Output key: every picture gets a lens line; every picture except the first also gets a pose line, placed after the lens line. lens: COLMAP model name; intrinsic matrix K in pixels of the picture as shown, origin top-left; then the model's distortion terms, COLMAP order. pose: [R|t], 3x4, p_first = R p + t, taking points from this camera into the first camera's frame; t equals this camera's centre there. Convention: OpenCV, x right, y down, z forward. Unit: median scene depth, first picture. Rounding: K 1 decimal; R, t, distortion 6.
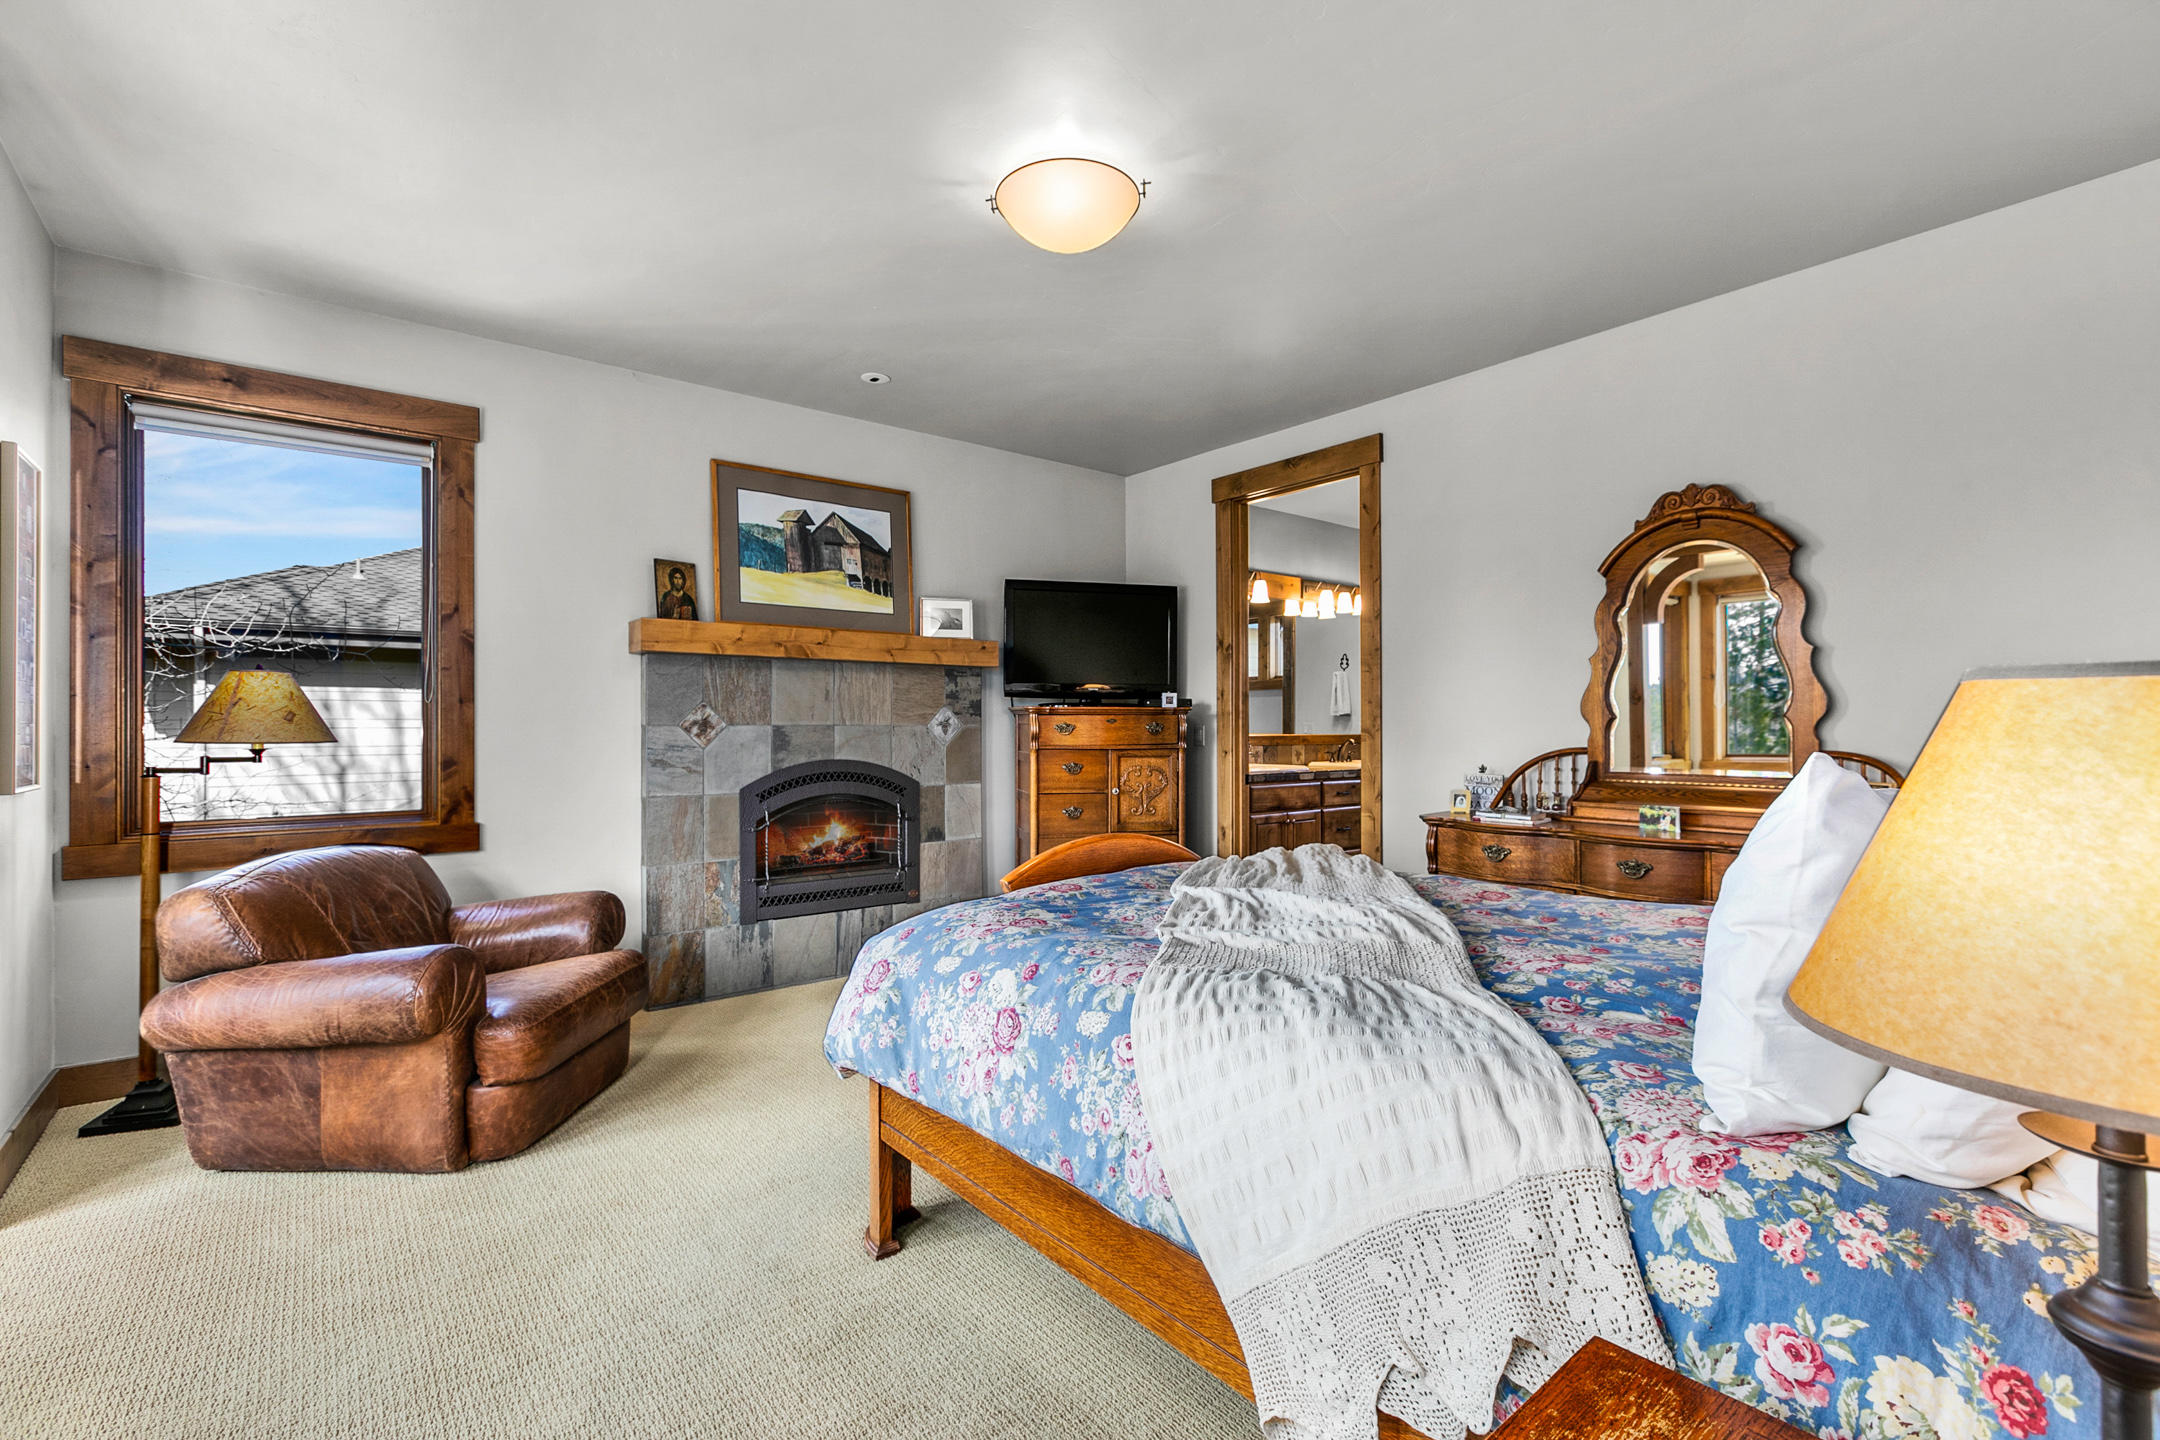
lens RADIAL K [[962.4, 0, 1080.6], [0, 962.4, 721.8], [0, 0, 1]] dist [-0.000314, 0.000318]
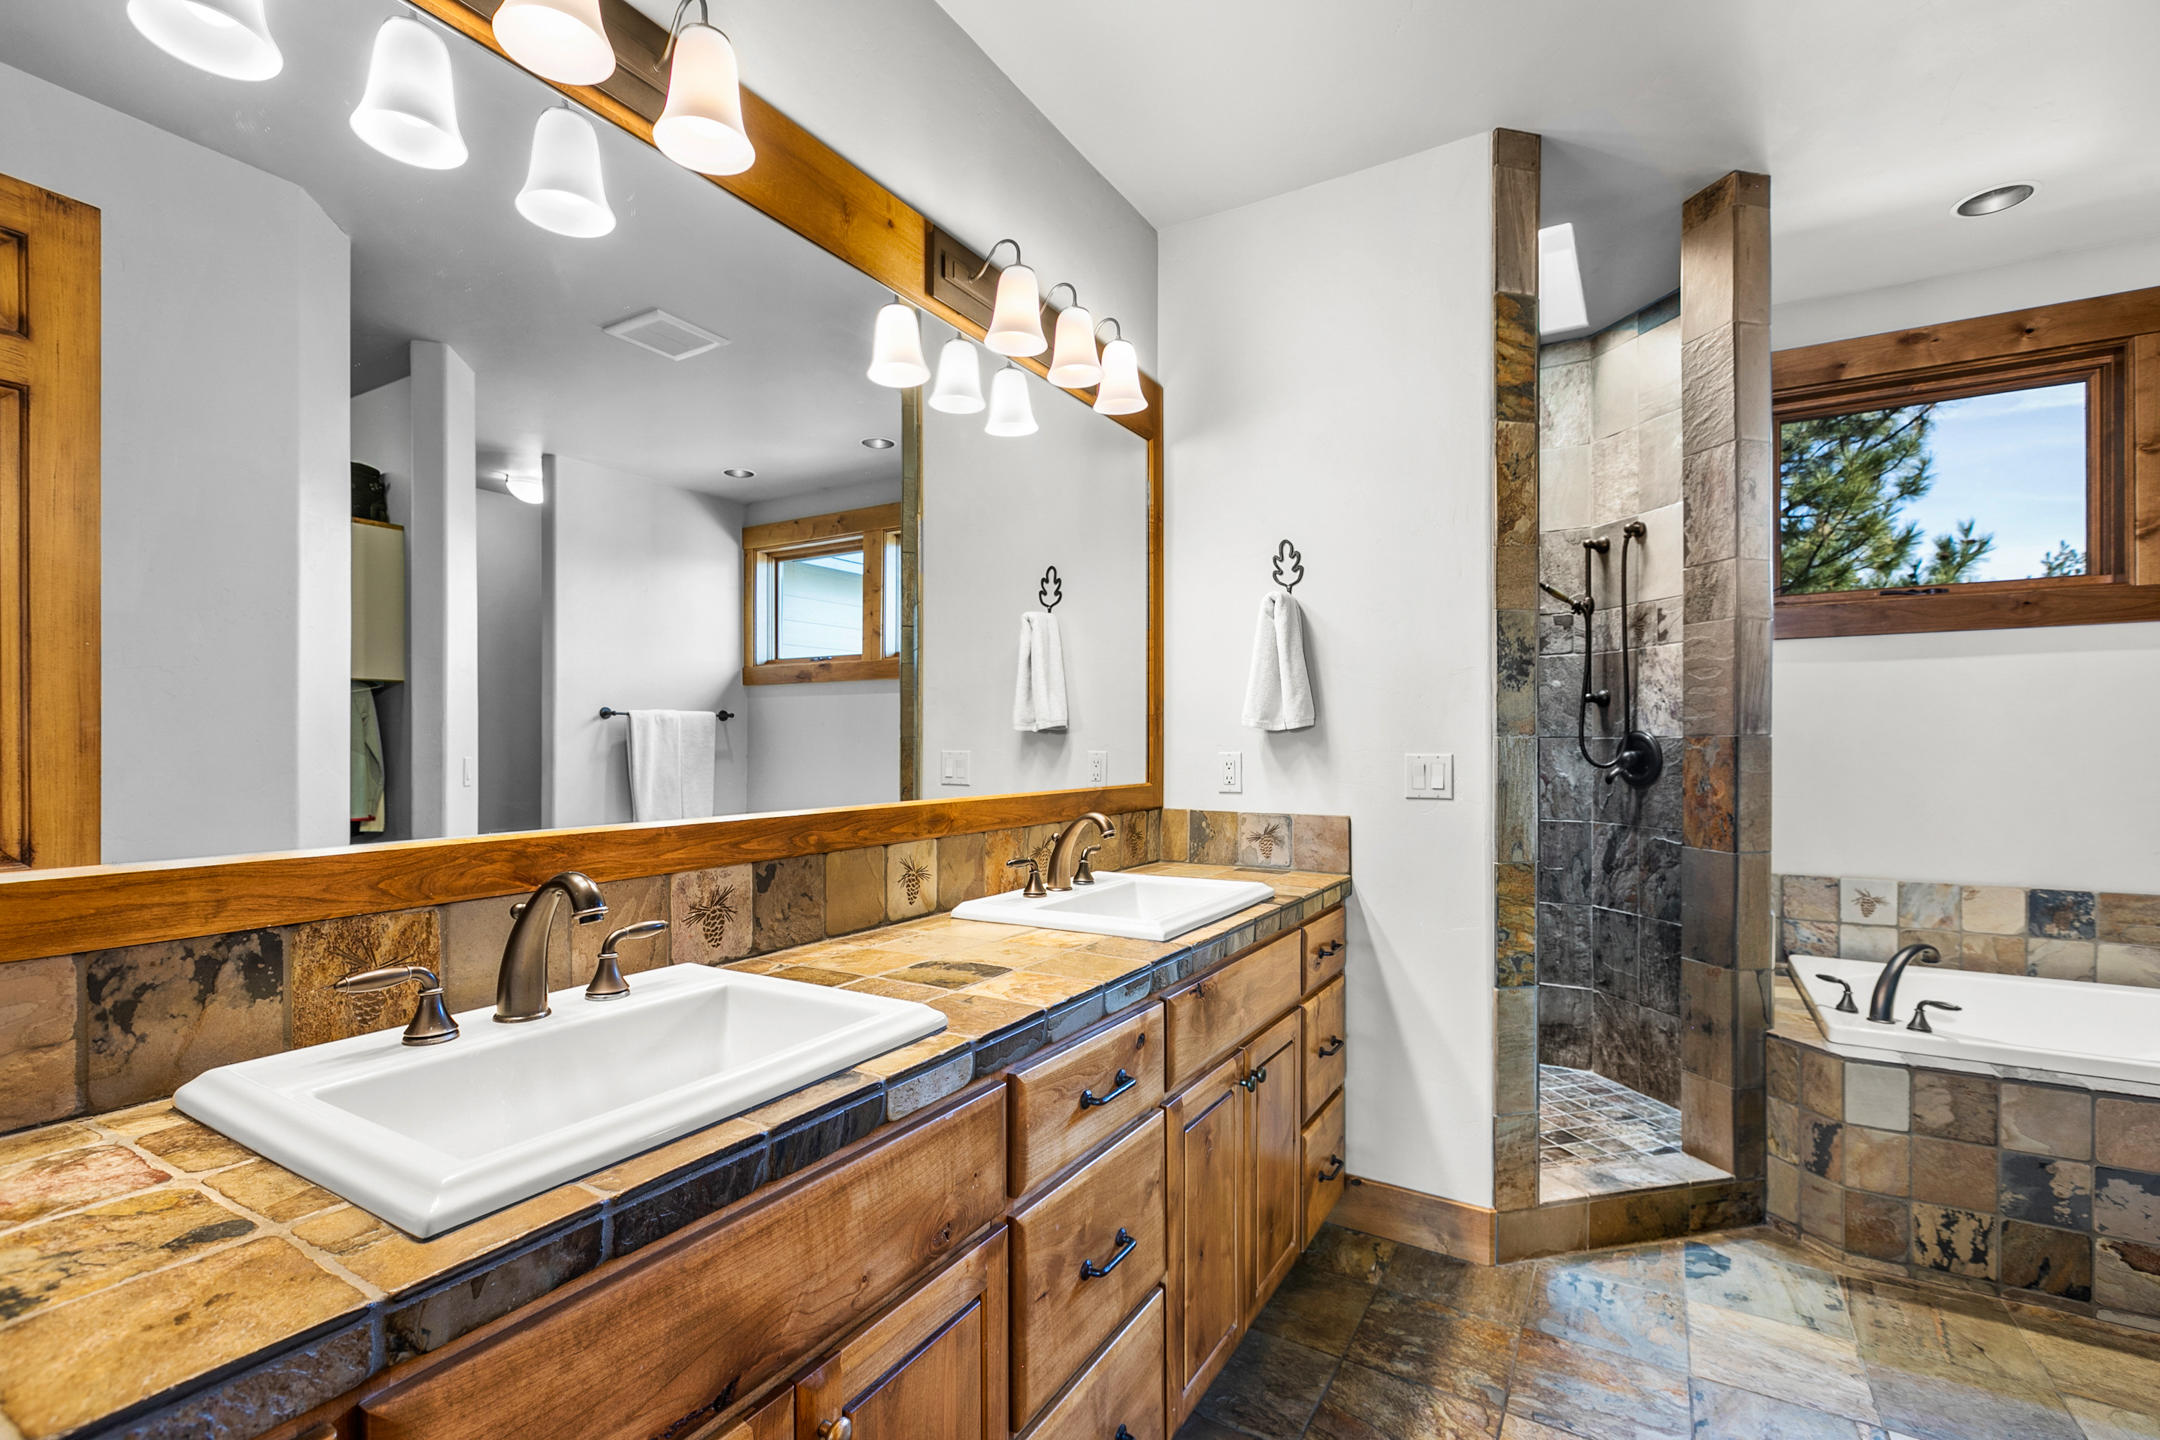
lens RADIAL K [[962.4, 0, 1076.5], [0, 962.4, 747.1], [0, 0, 1]] dist [-0.000314, 0.000318]
pose [[0.938809, -0.000004, 0.344439, 0.157346], [-0.003500, 0.999948, 0.009549, -0.003942], [-0.344421, -0.010170, 0.938760, 0.653579]]
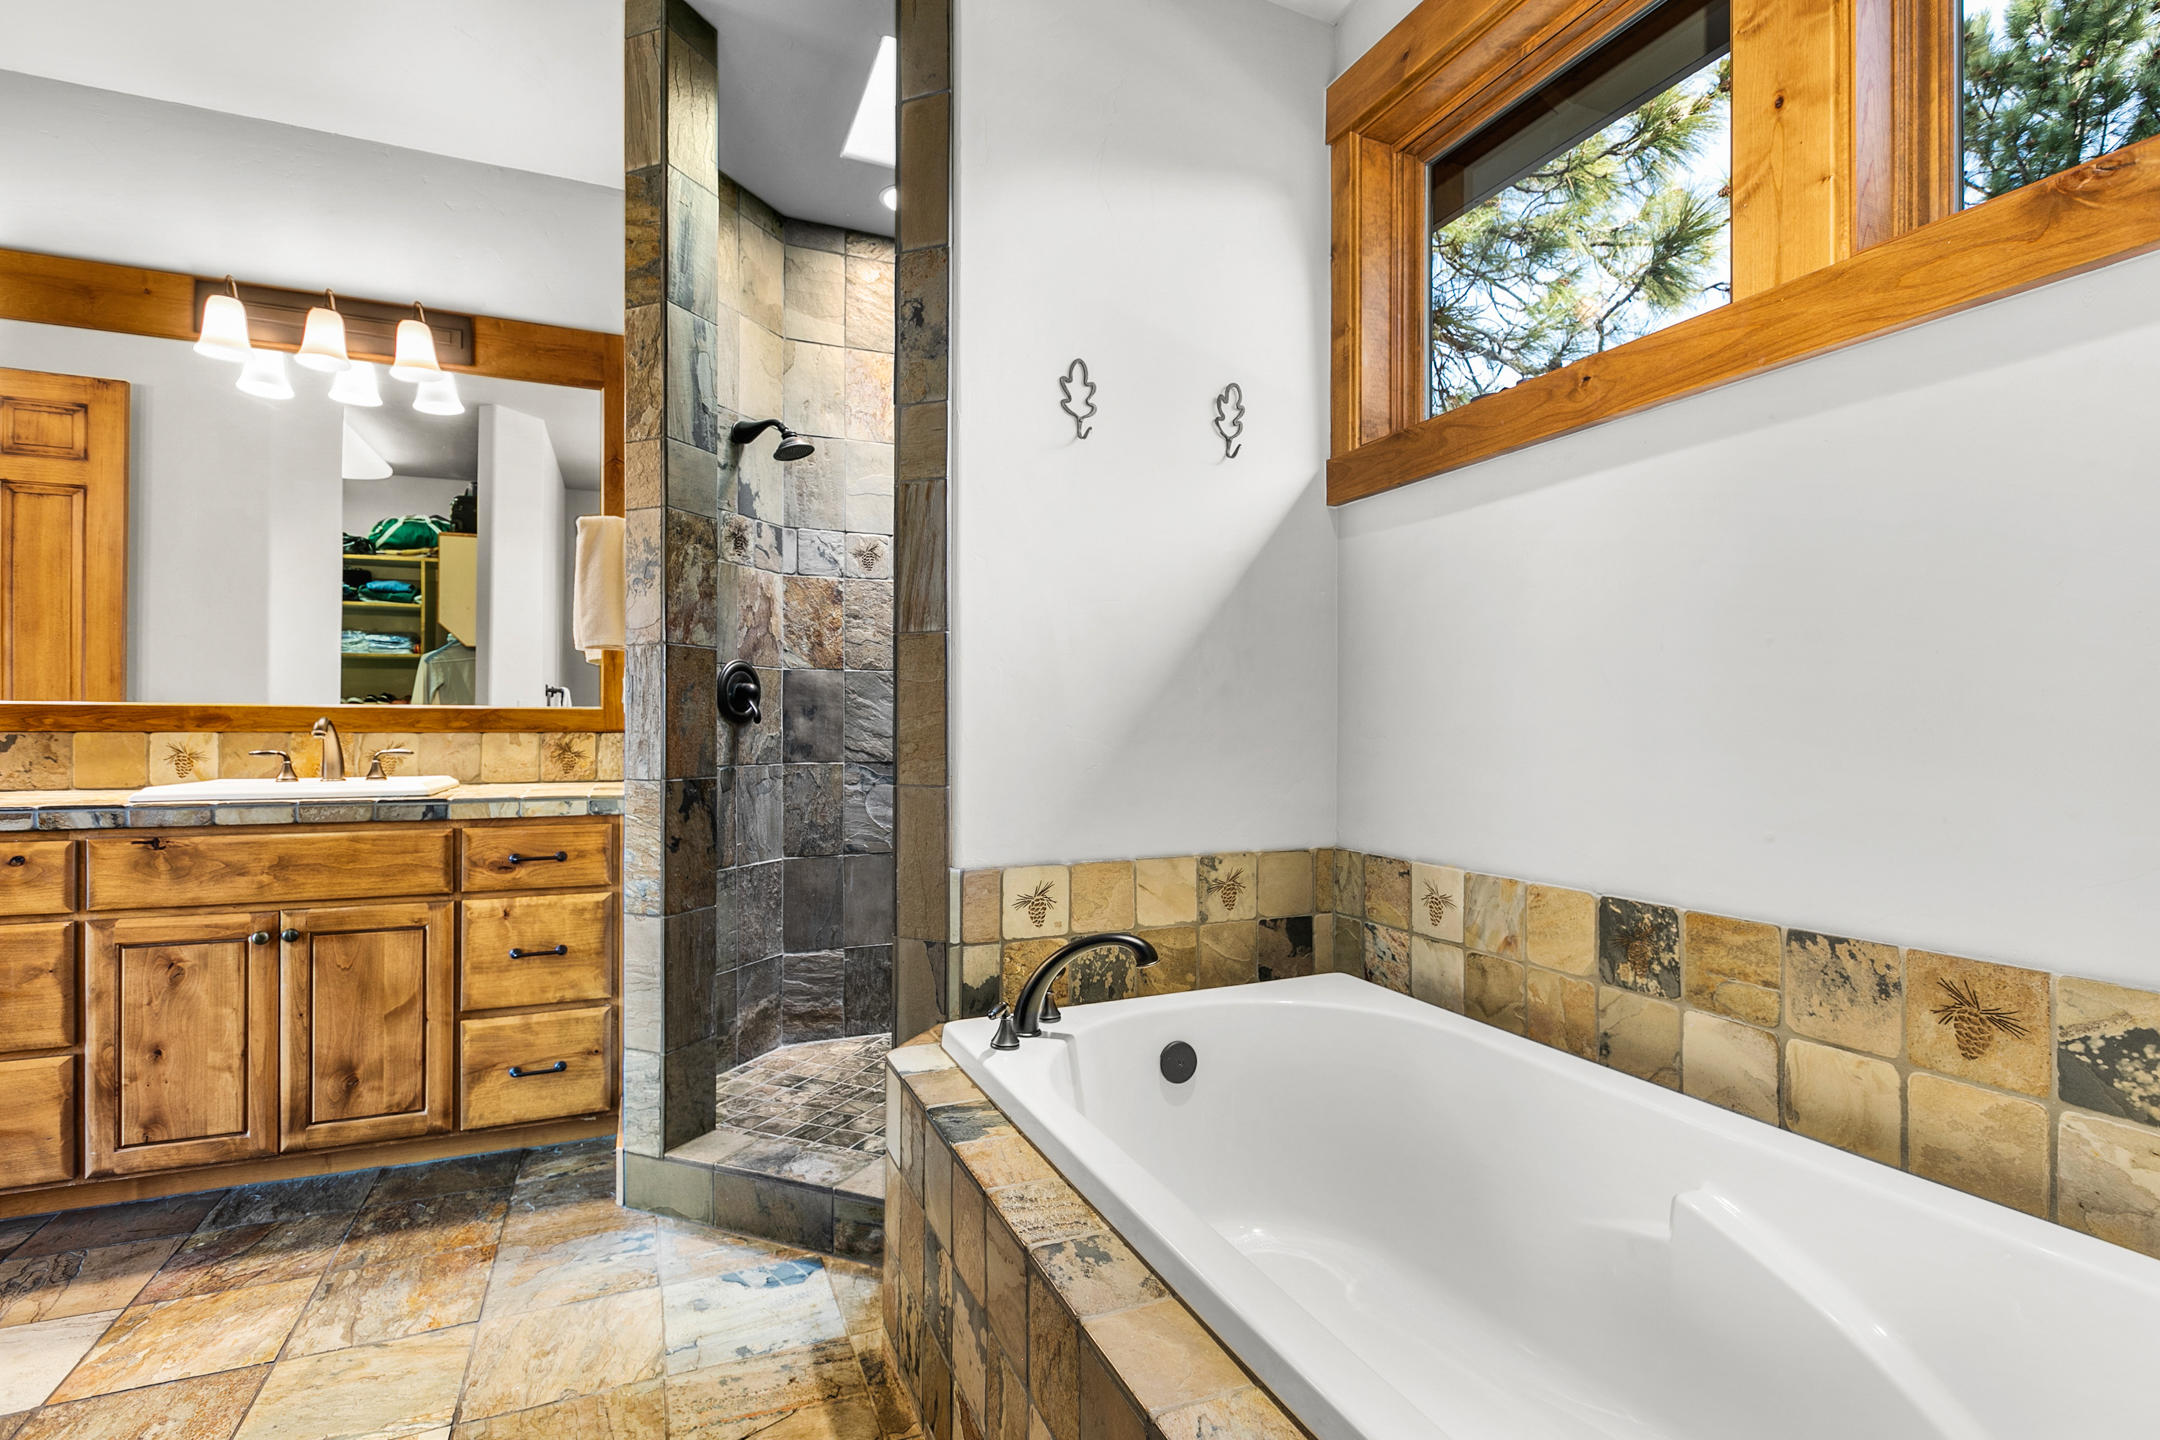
lens RADIAL K [[1029.9, 0, 1094.2], [0, 1029.9, 724.6], [0, 0, 1]] dist [-0.006115, -0.001233]
pose [[0.964485, 0.004792, -0.264093, 0.590495], [-0.002445, 0.999955, 0.009215, 0.015036], [0.264125, -0.008242, 0.964453, 0.635471]]
